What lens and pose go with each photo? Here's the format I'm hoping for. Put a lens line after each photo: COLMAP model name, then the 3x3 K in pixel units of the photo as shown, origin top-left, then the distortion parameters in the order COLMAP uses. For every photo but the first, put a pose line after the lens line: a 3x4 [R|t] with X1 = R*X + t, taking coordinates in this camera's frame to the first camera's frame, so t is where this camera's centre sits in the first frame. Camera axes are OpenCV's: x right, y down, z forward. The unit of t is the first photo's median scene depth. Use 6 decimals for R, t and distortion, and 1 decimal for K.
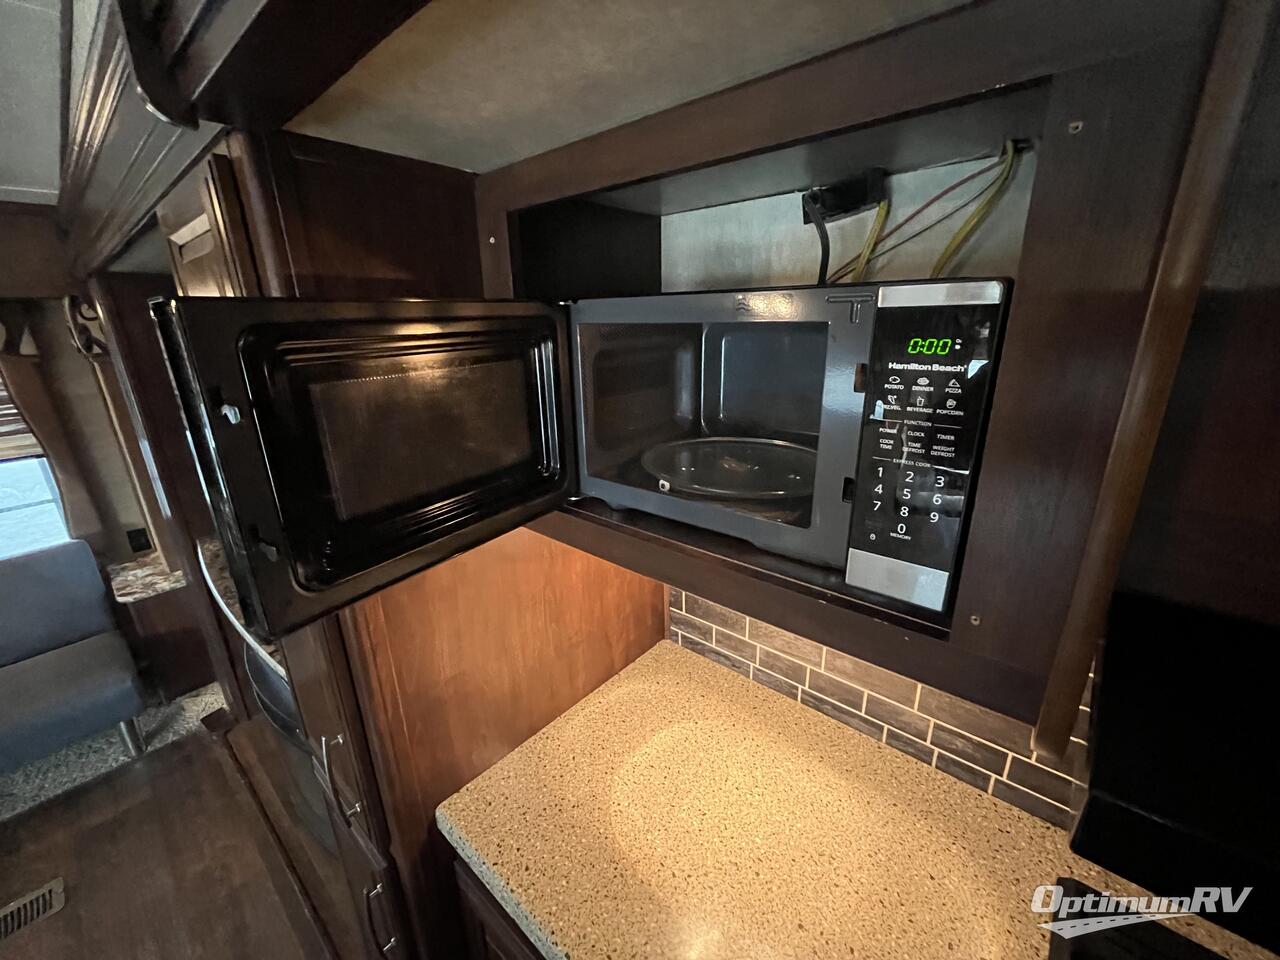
lens RADIAL K [[515.8, 0, 635.3], [0, 515.8, 482.3], [0, 0, 1]] dist [-0.000795, 0.000521]
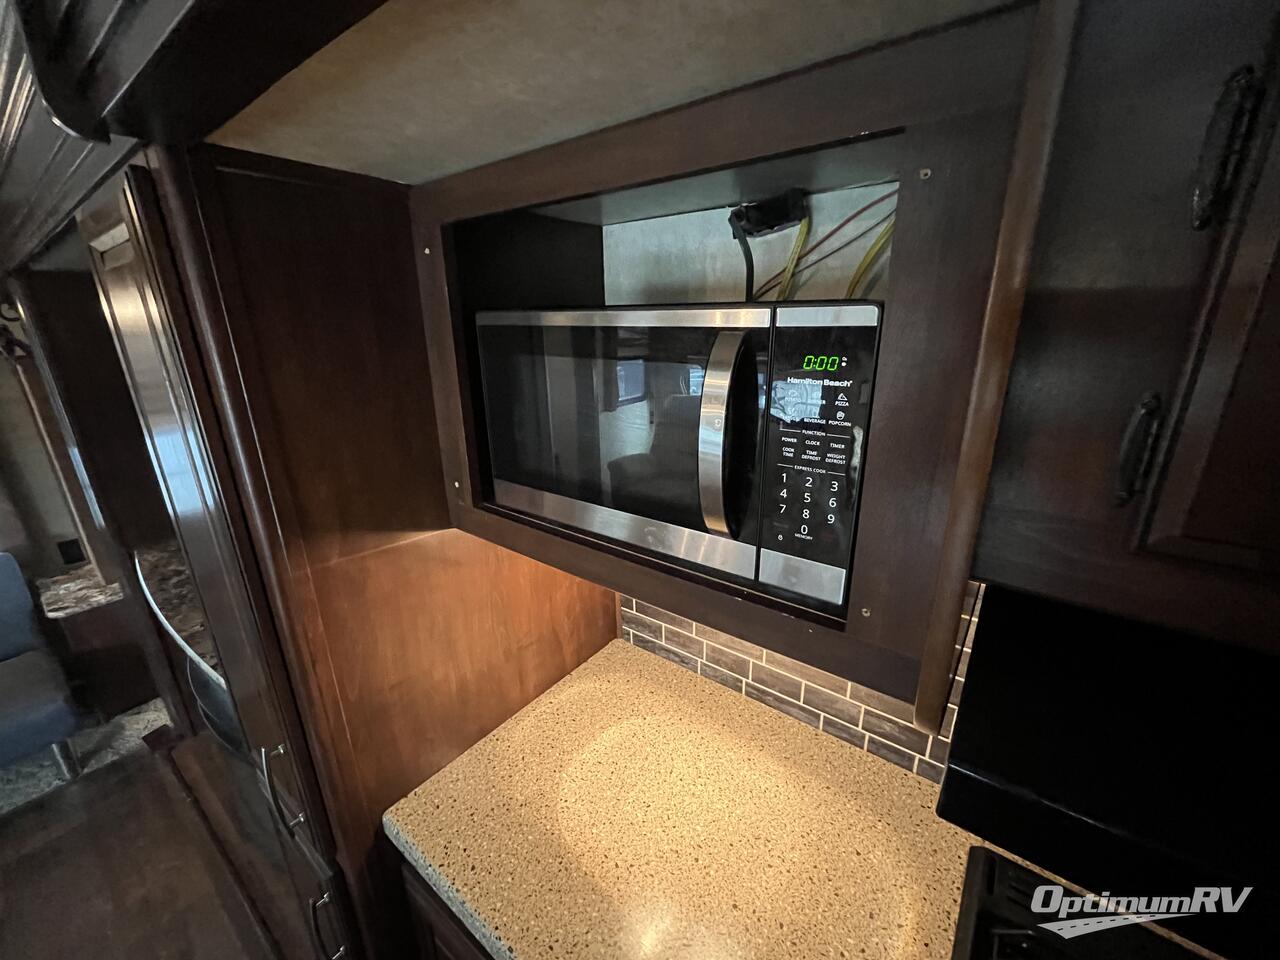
lens RADIAL K [[515.8, 0, 634.3], [0, 515.8, 482.5], [0, 0, 1]] dist [-0.000795, 0.000521]
pose [[0.998026, -0.014181, 0.061176, 0.050534], [0.014091, 0.999899, 0.001913, -0.008868], [-0.061197, -0.001047, 0.998125, -0.031887]]
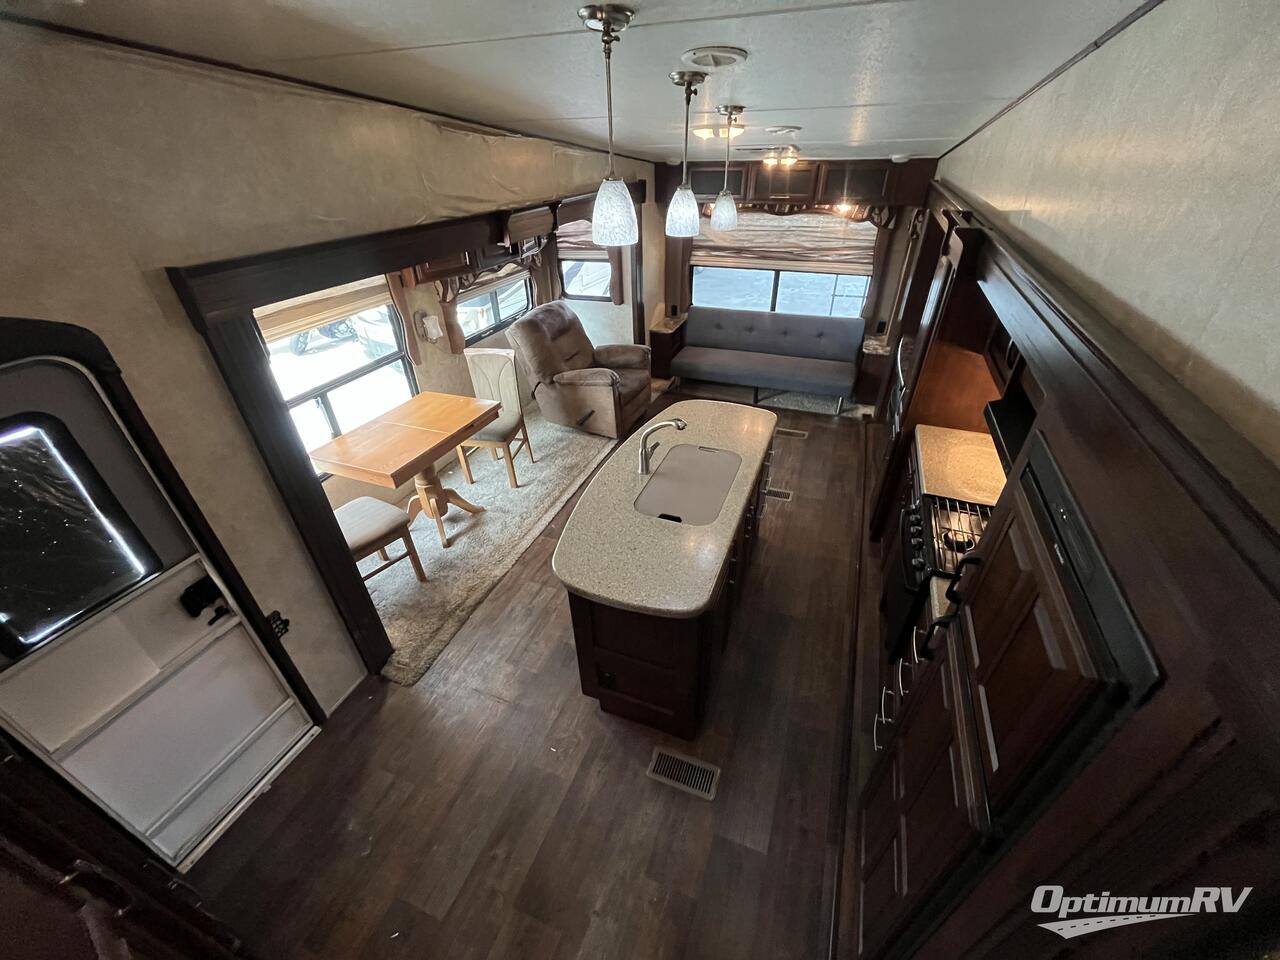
lens RADIAL K [[515.8, 0, 637.5], [0, 515.8, 478.0], [0, 0, 1]] dist [-0.000795, 0.000521]
pose [[0.336515, 0.533238, -0.776154, 2.111869], [-0.284837, 0.843253, 0.455841, -0.137733], [0.897566, 0.067680, 0.435653, -2.465265]]
